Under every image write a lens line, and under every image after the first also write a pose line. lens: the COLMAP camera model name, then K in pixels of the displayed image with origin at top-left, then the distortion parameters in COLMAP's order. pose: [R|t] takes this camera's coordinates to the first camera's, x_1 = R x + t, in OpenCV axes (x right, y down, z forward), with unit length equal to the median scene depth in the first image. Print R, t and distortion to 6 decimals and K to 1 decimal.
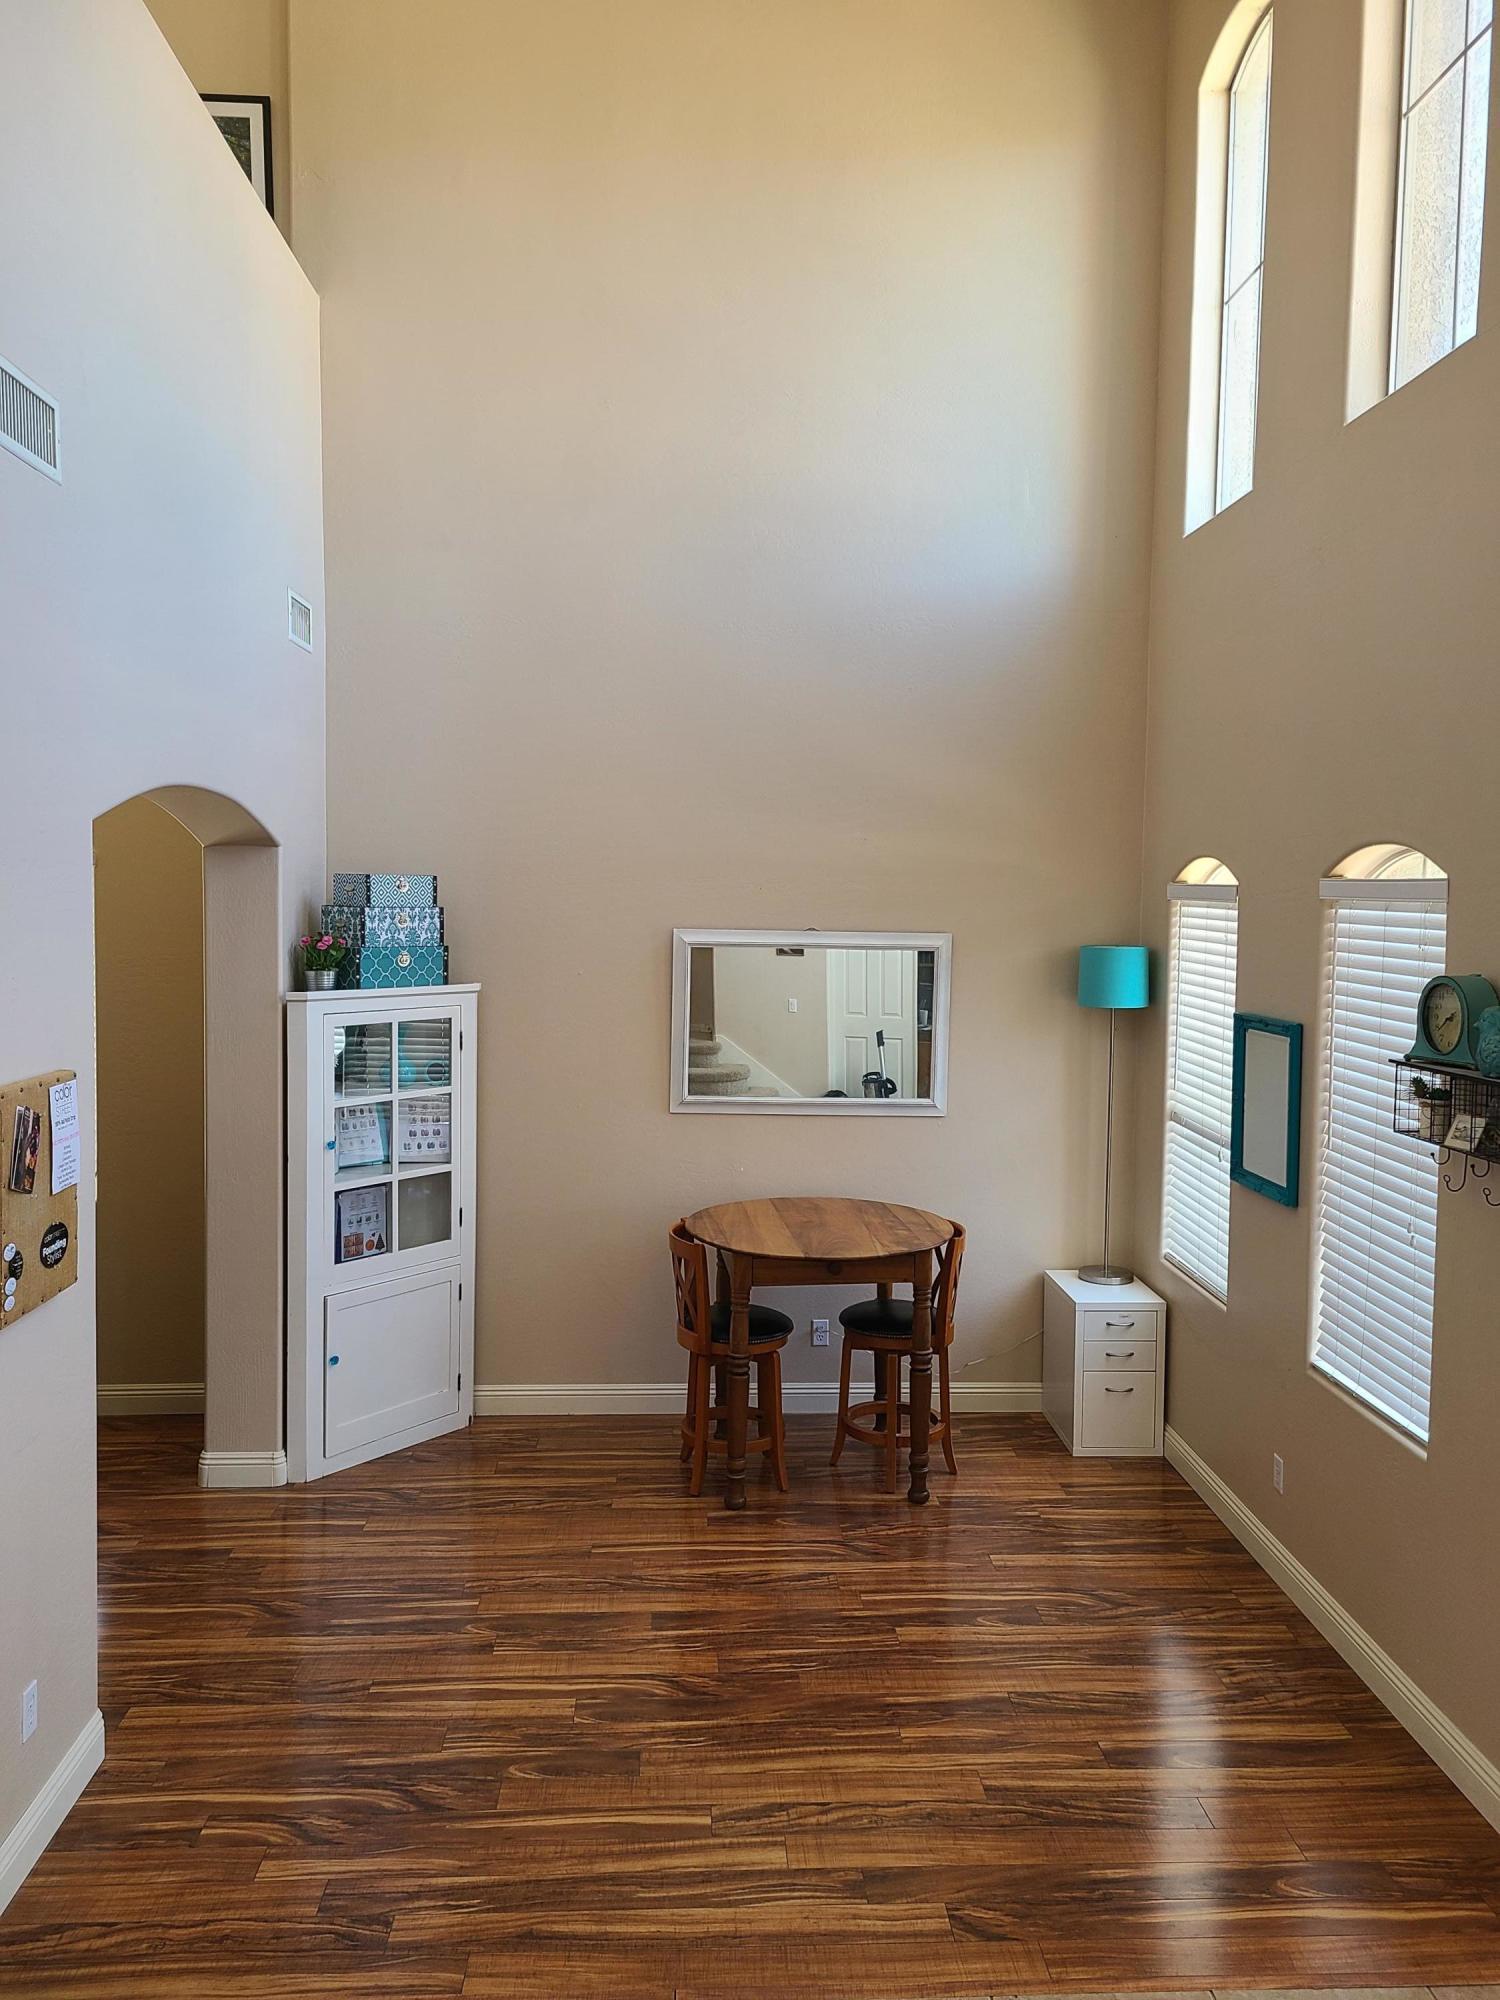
lens RADIAL K [[1486.1, 0, 745.9], [0, 1486.1, 991.6], [0, 0, 1]] dist [0.064846, -0.050467]
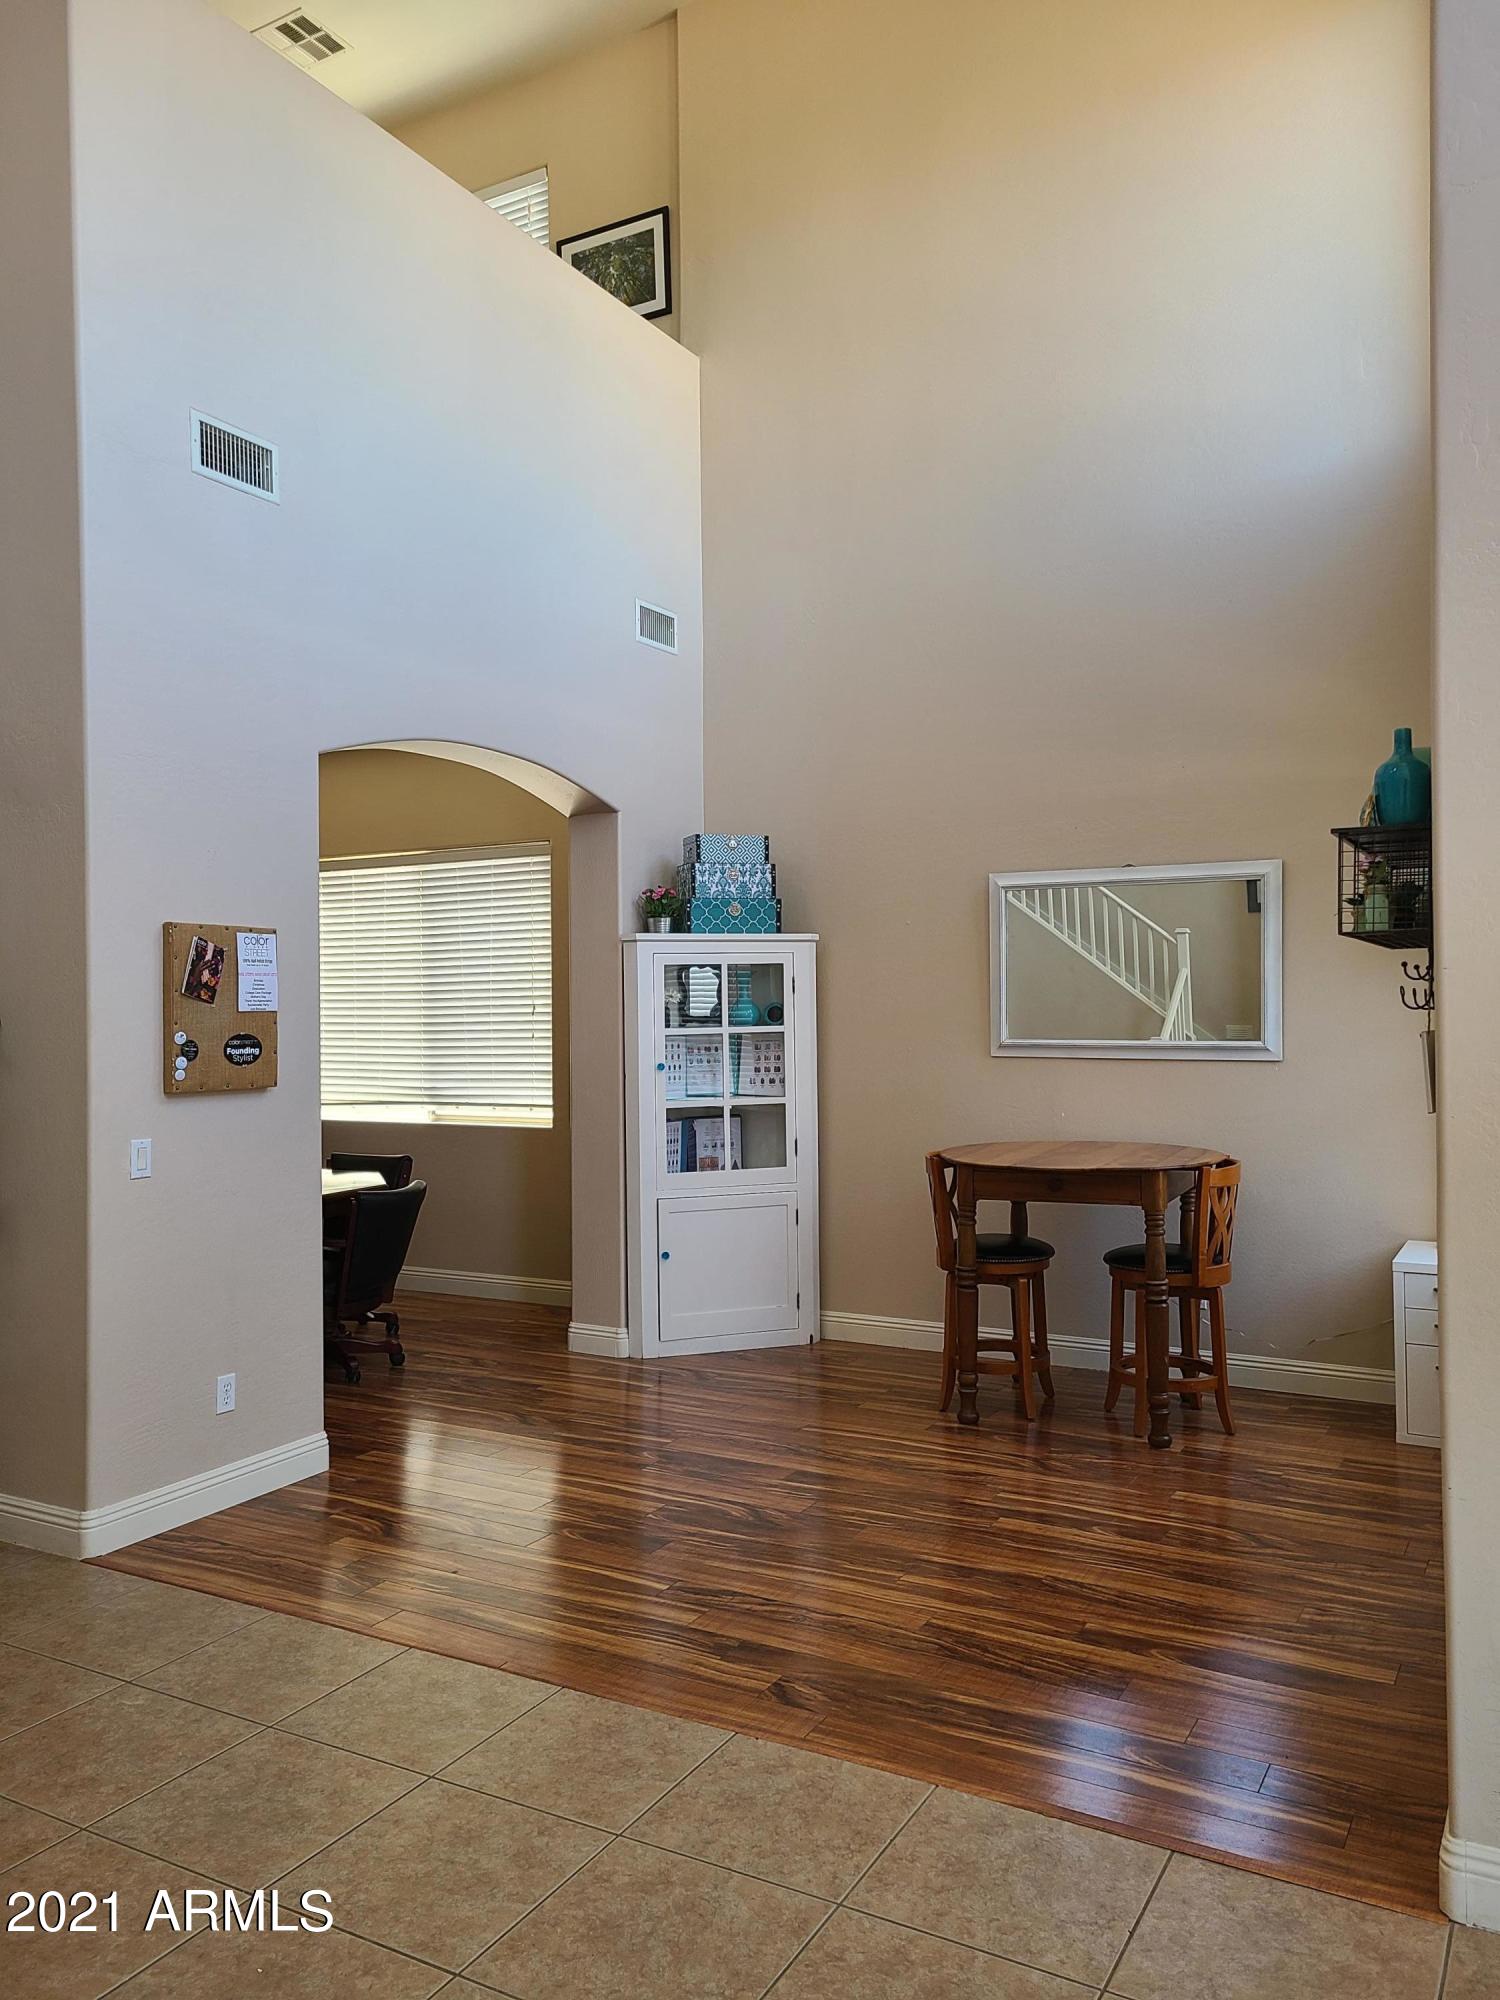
lens RADIAL K [[1489.1, 0, 739.3], [0, 1489.1, 1014.9], [0, 0, 1]] dist [0.062003, -0.047794]
pose [[0.843138, -0.018151, -0.537391, 0.391652], [-0.012713, 0.998478, -0.053672, 0.122666], [0.537547, 0.052085, 0.841624, 0.057400]]
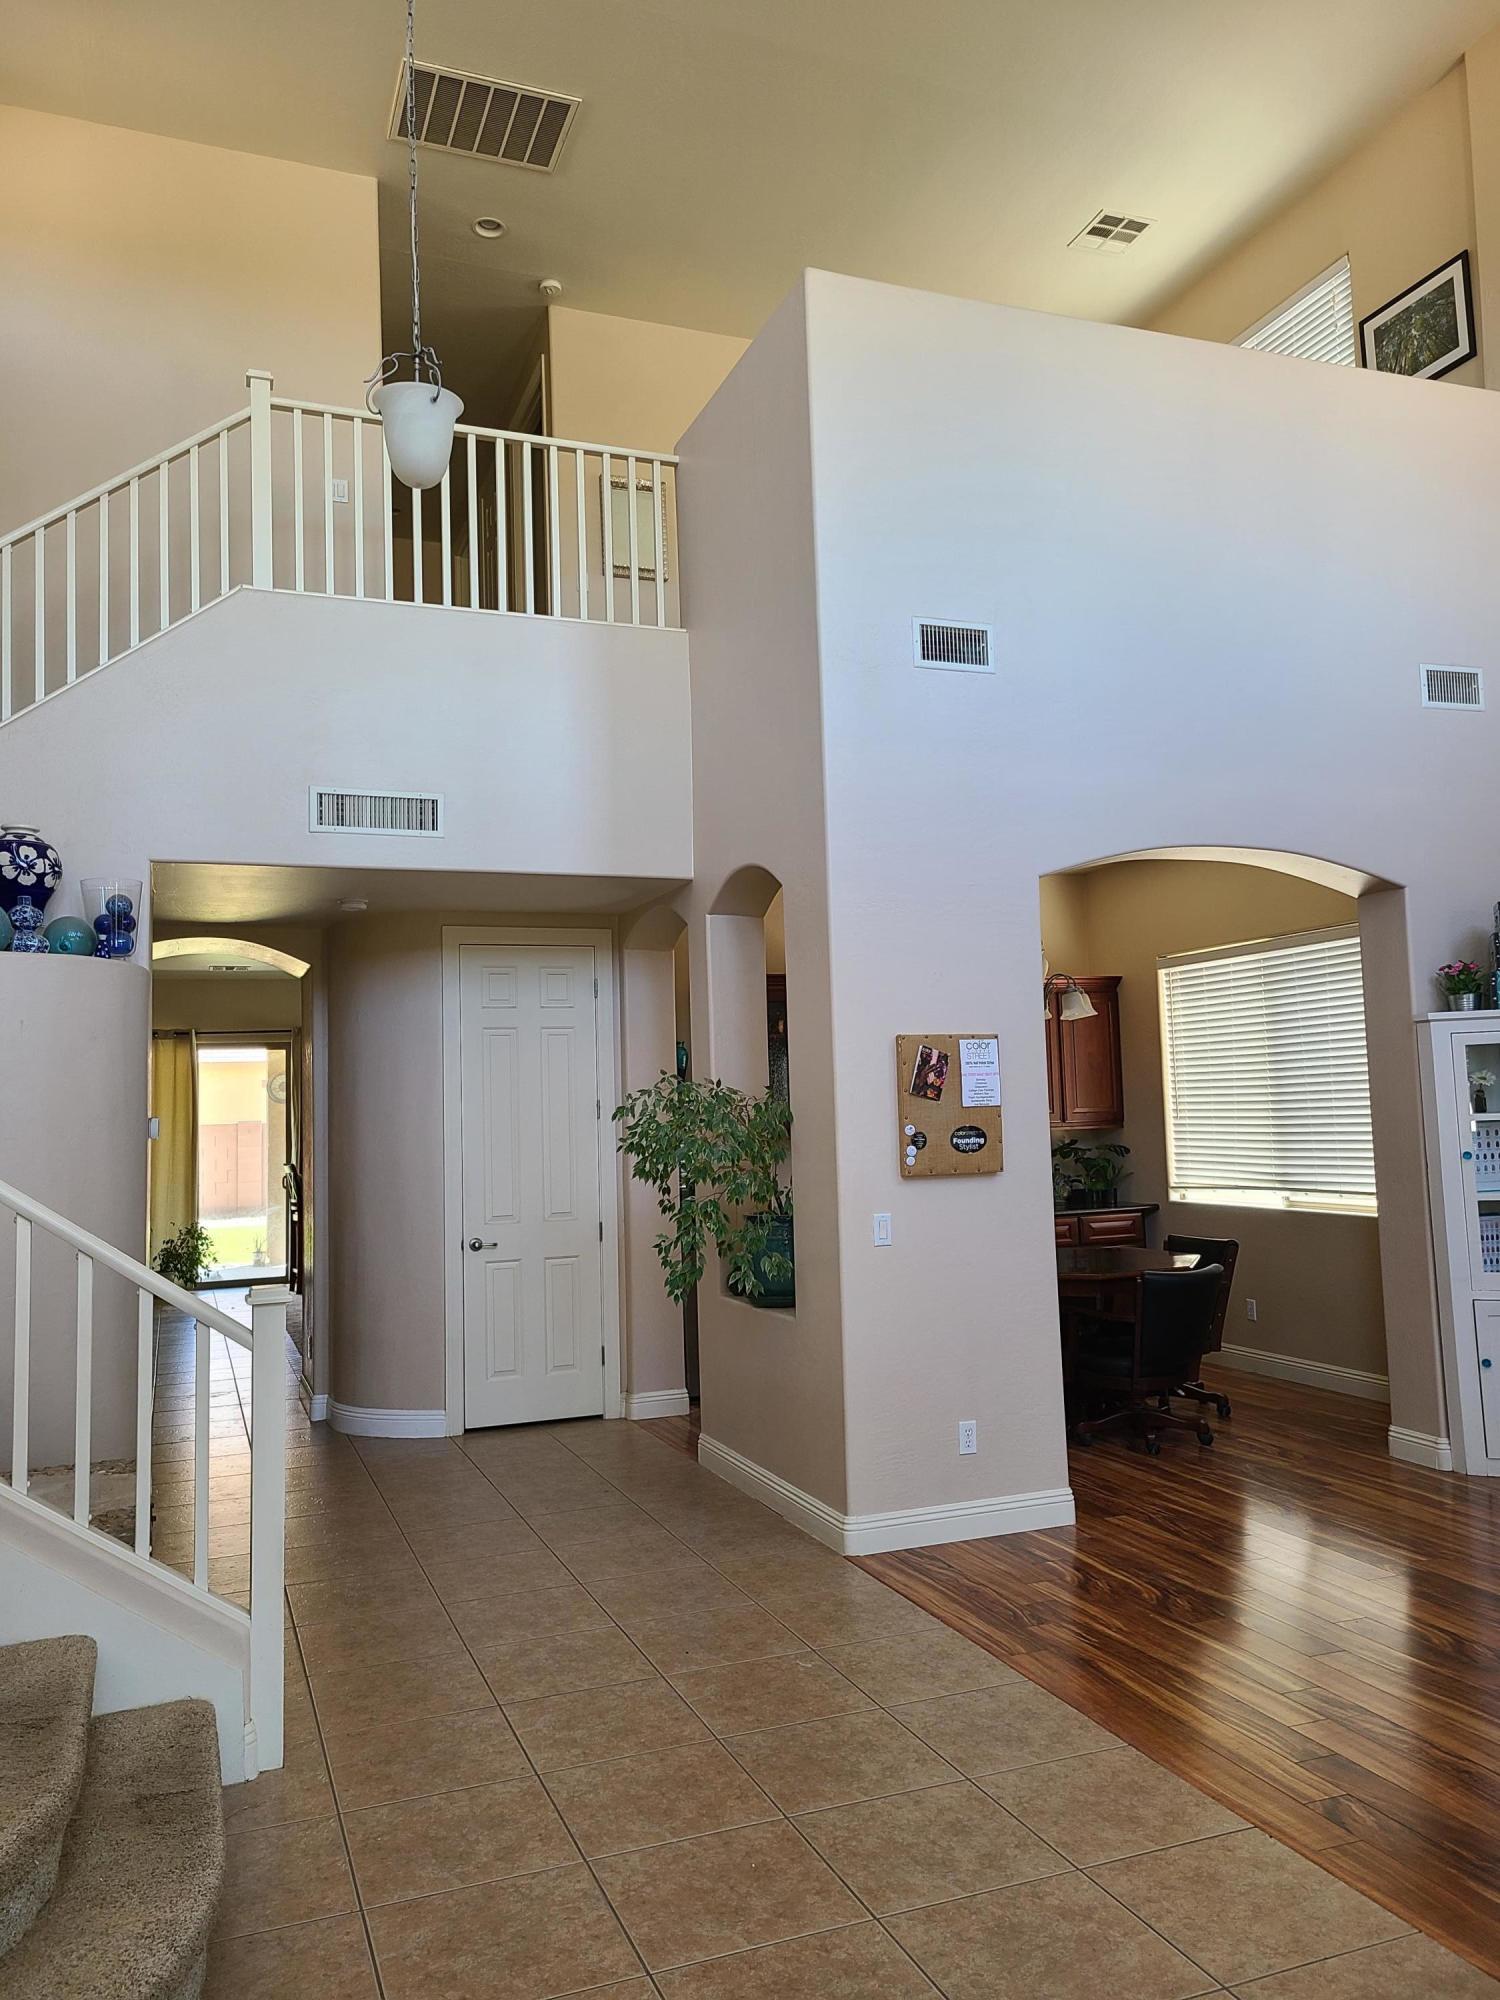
lens RADIAL K [[1486.4, 0, 750.0], [0, 1486.4, 1000.0], [0, 0, 1]] dist [0.067431, -0.055031]
pose [[0.311593, -0.091909, -0.945760, 0.588686], [-0.022452, 0.994321, -0.104025, 0.114777], [0.949950, 0.053648, 0.307760, 0.170327]]
